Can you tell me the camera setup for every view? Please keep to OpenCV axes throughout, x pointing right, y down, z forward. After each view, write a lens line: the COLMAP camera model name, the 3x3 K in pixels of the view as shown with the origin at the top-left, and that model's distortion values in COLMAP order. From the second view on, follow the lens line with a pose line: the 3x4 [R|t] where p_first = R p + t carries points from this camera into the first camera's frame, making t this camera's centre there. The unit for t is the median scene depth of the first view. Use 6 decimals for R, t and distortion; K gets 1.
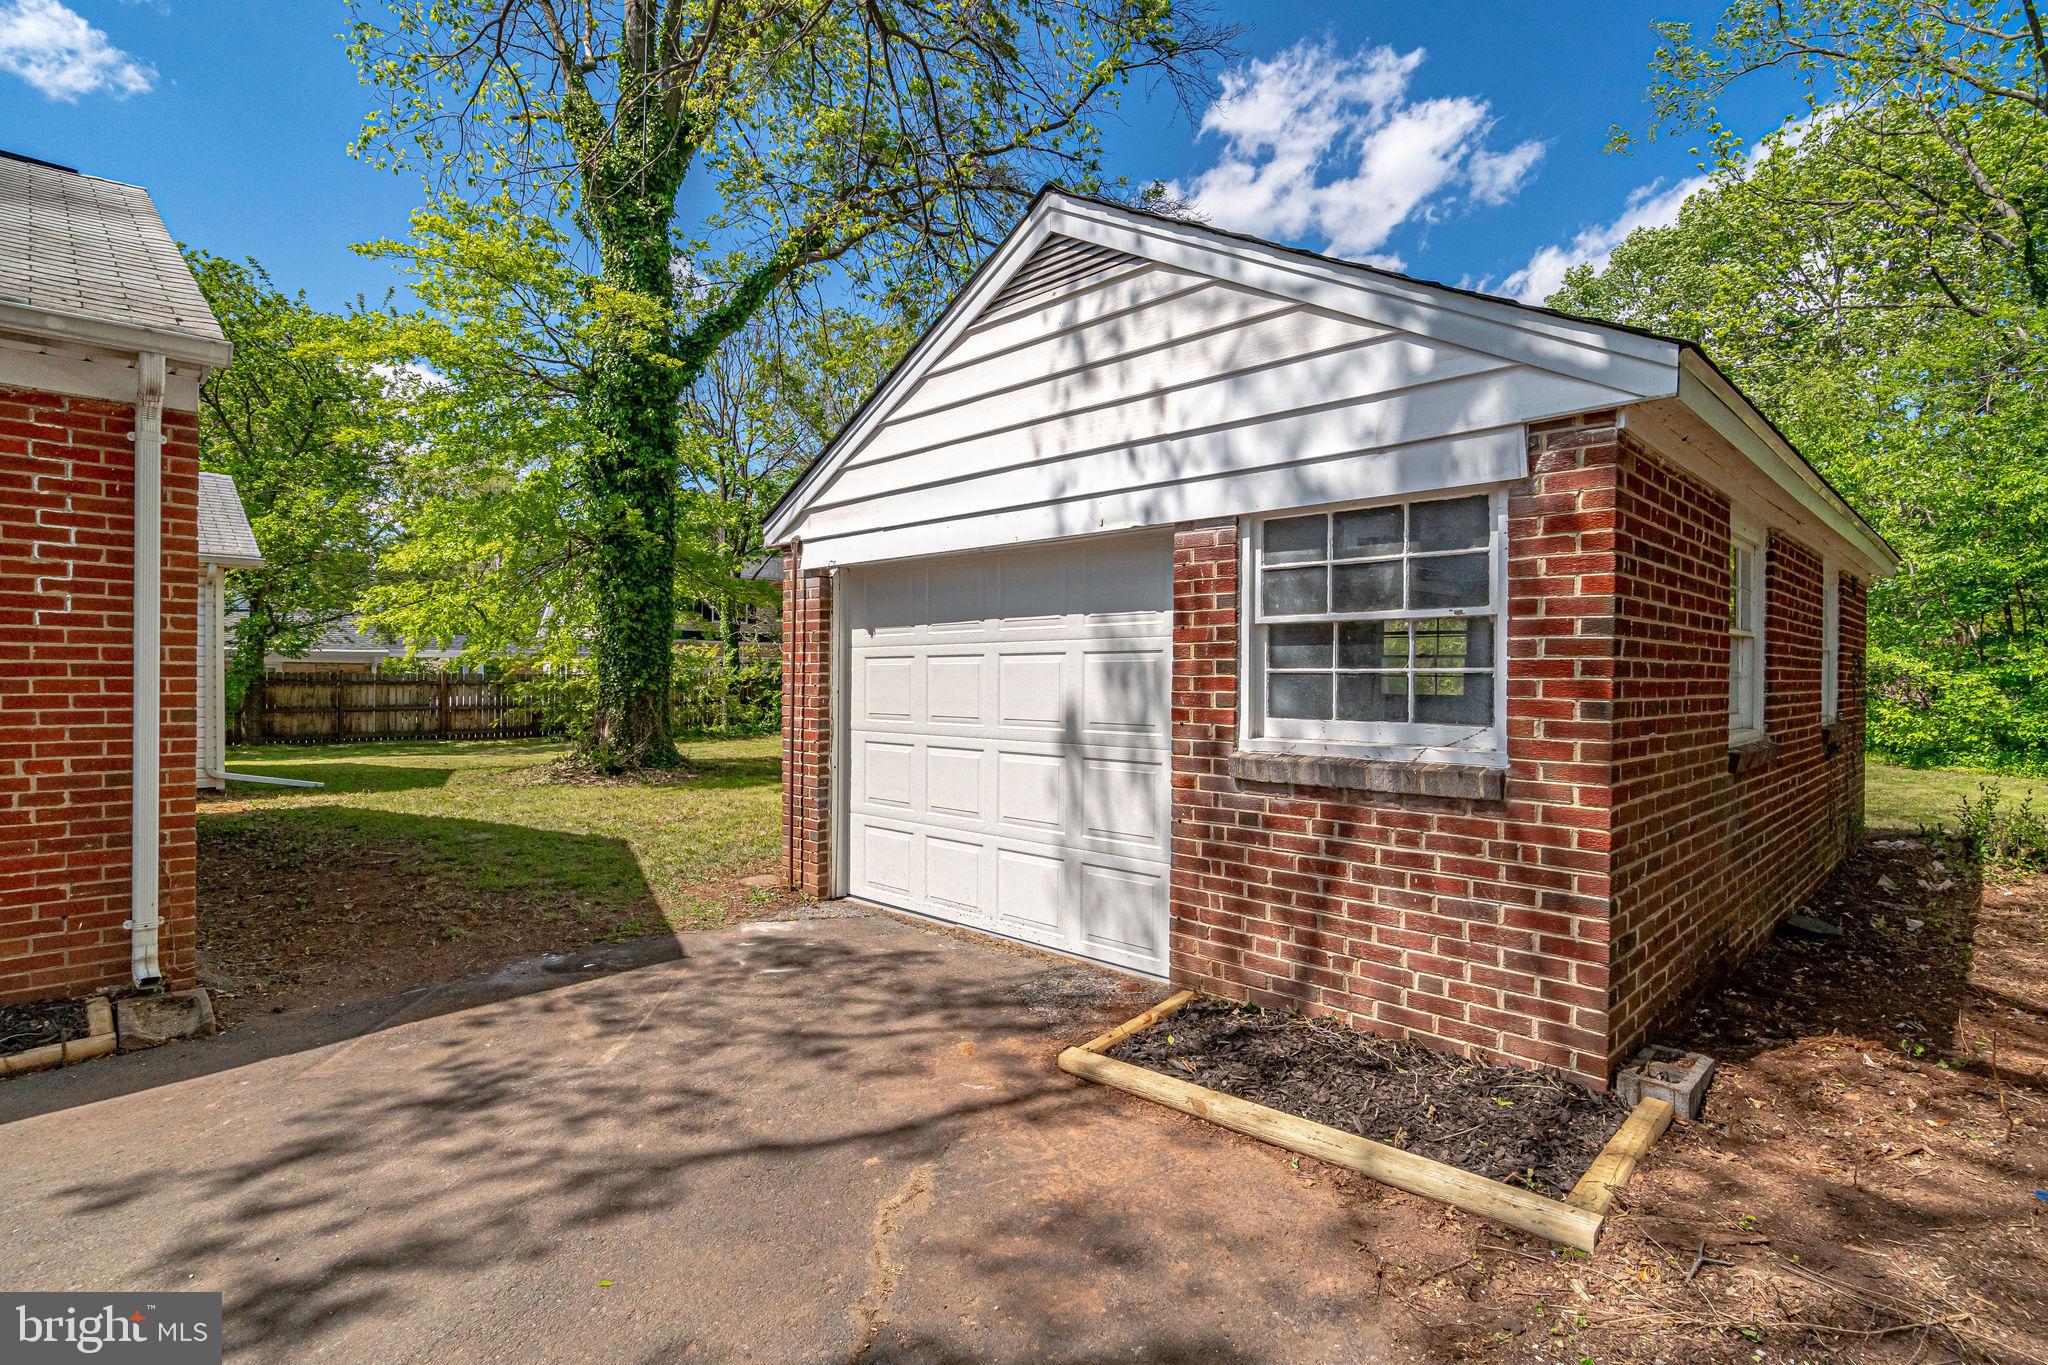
lens RADIAL K [[995.3, 0, 1024.0], [0, 995.3, 682.5], [0, 0, 1]] dist [-0.004345, -0.000767]
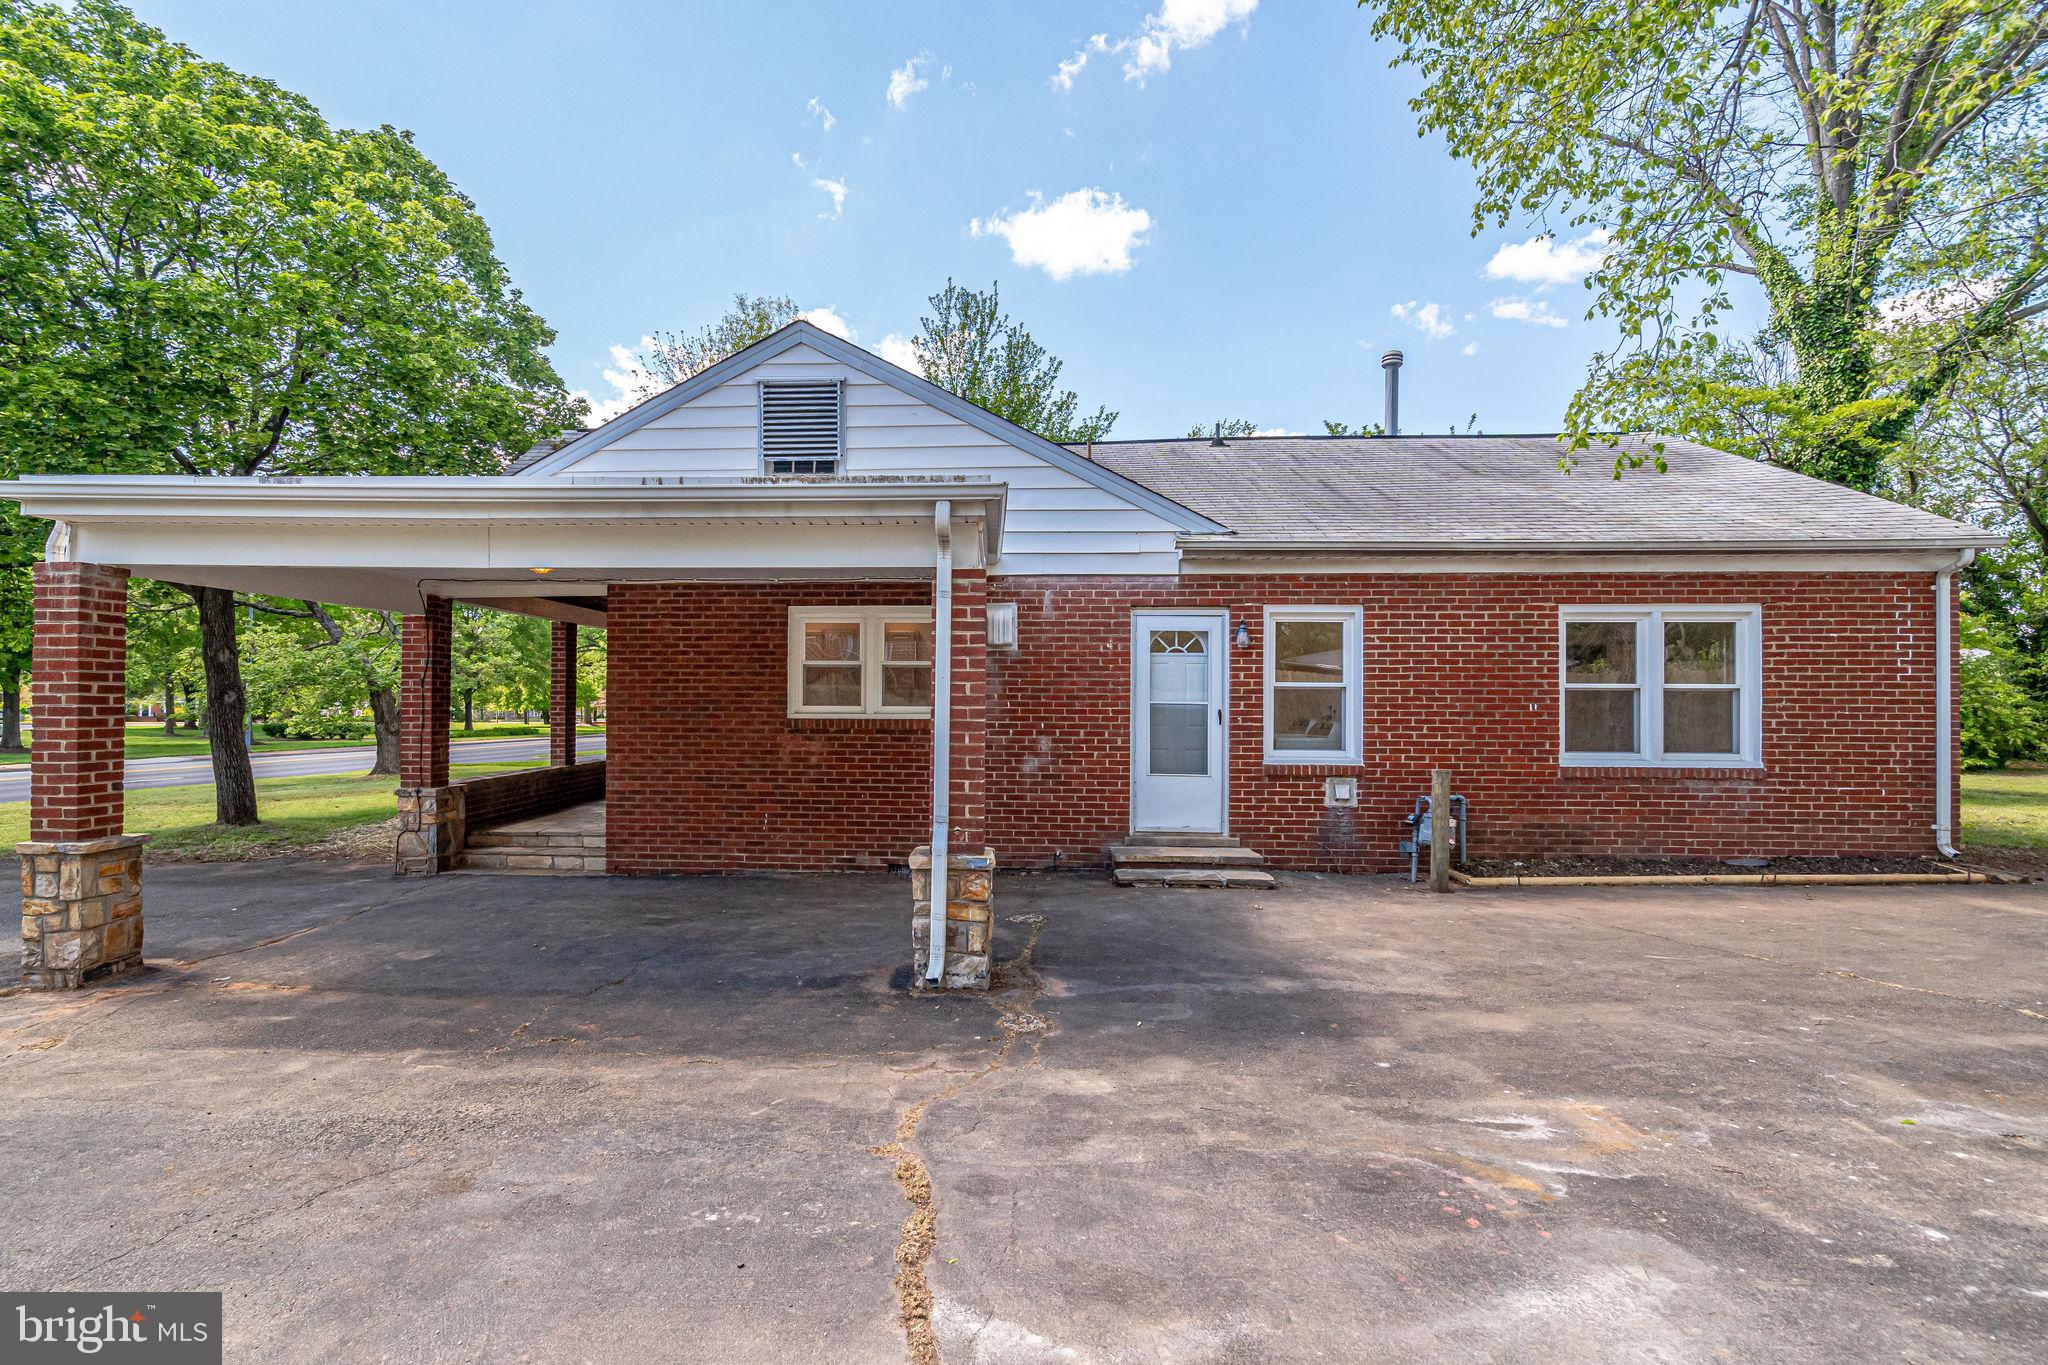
lens RADIAL K [[924.8, 0, 1024.0], [0, 924.8, 682.5], [0, 0, 1]] dist [-0.003694, 0.000441]
pose [[0.663413, -0.017238, -0.748054, -0.722990], [-0.006657, 0.999559, -0.028938, 0.015199], [0.748223, 0.024177, 0.663006, -1.665901]]
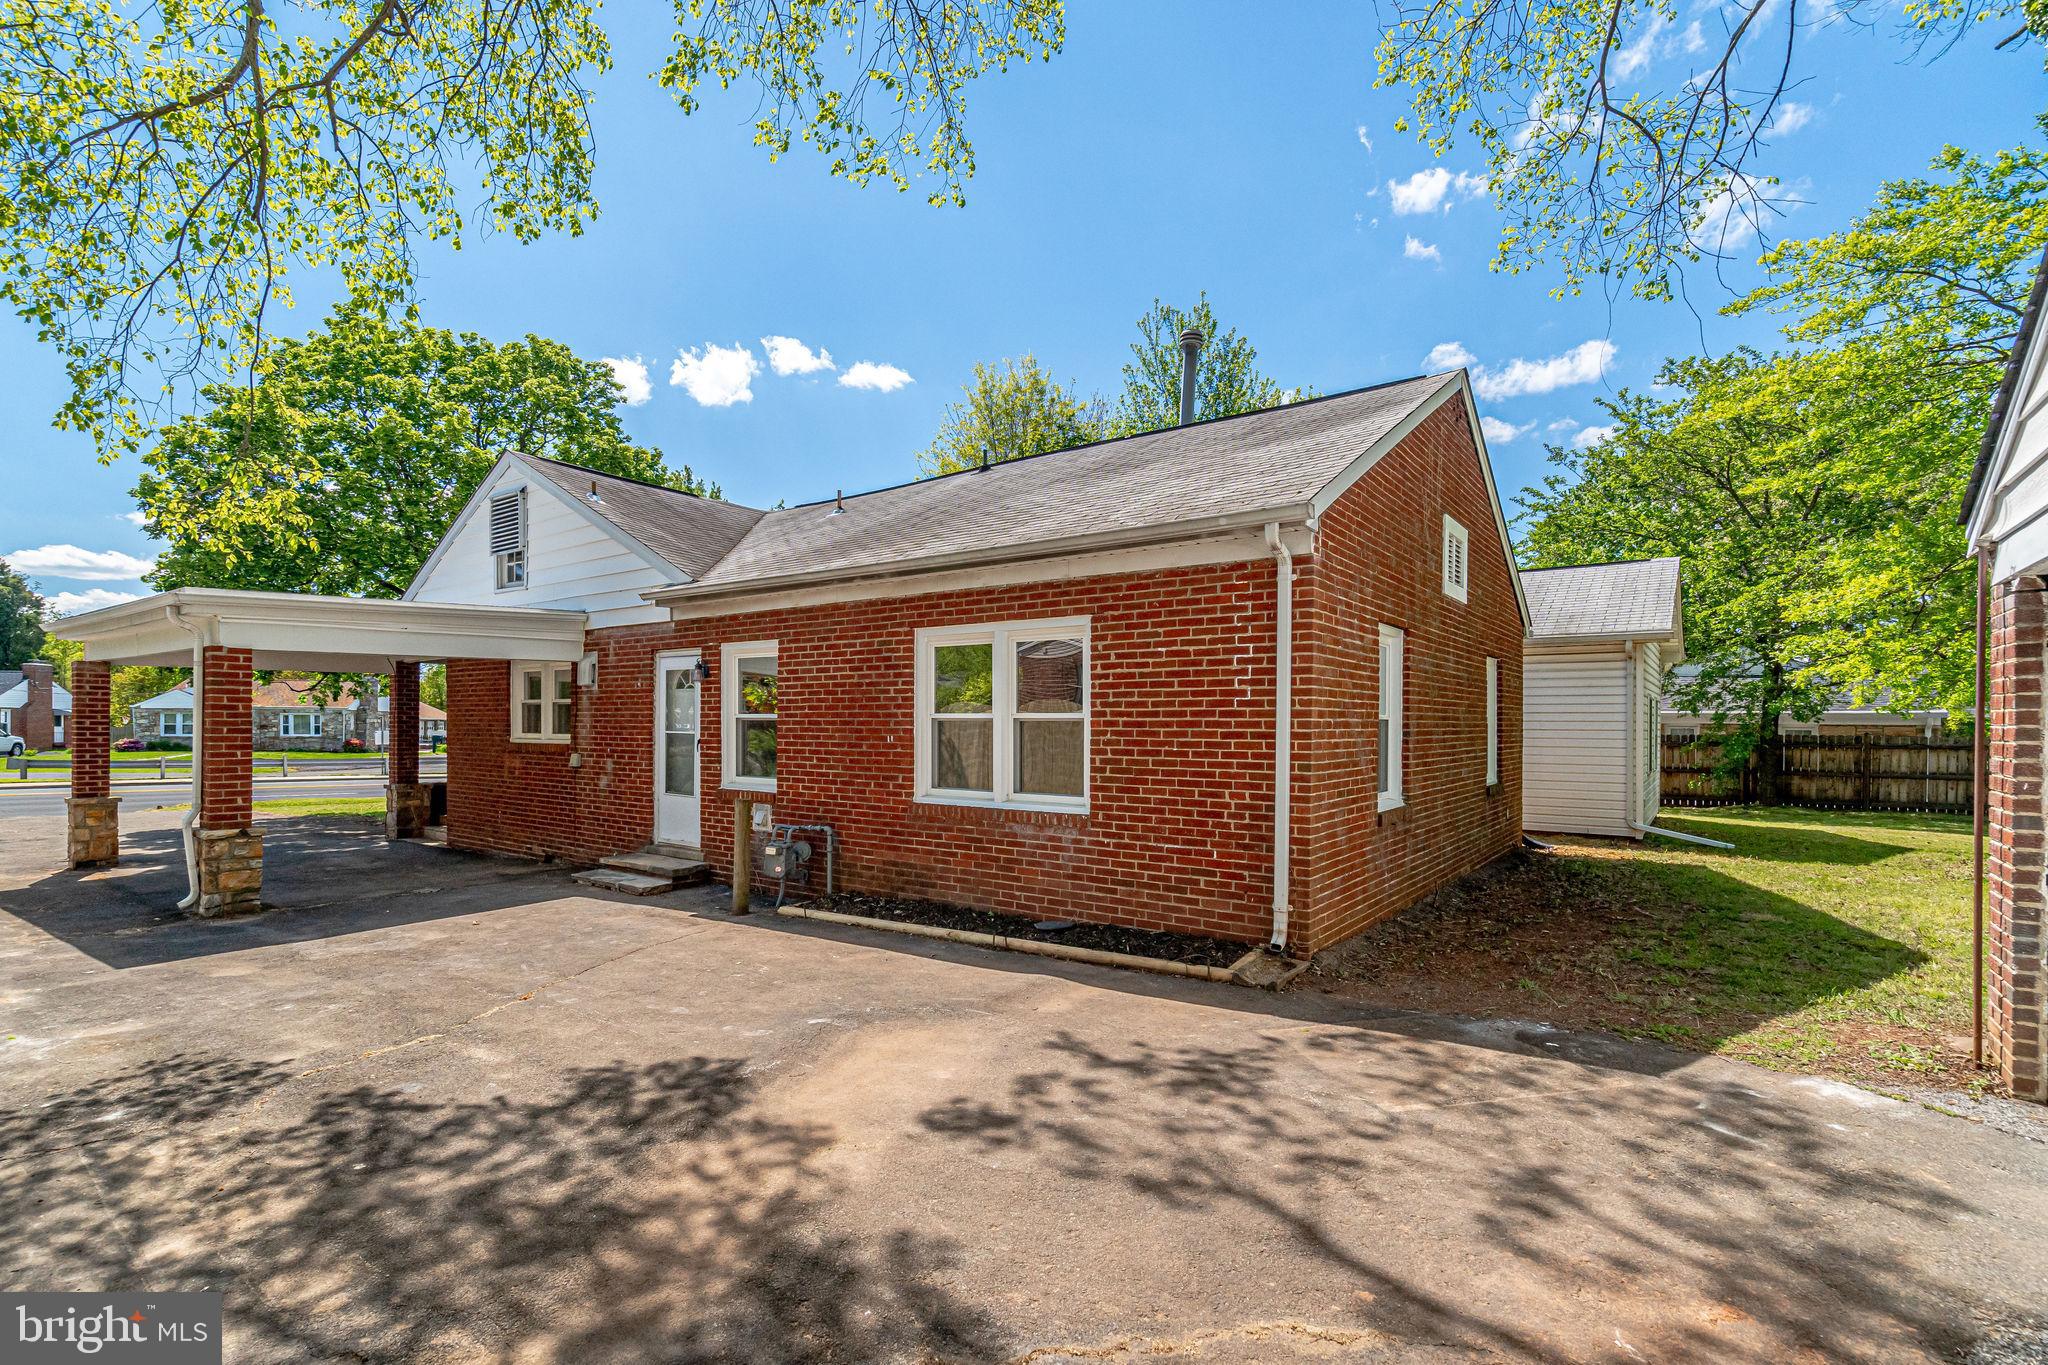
lens RADIAL K [[942.8, 0, 1022.1], [0, 942.8, 724.6], [0, 0, 1]] dist [-0.003506, 0.000001]
pose [[0.153768, -0.006916, -0.988083, 0.441830], [-0.013490, 0.999868, -0.009098, -0.010822], [0.988015, 0.014728, 0.153654, 0.402467]]
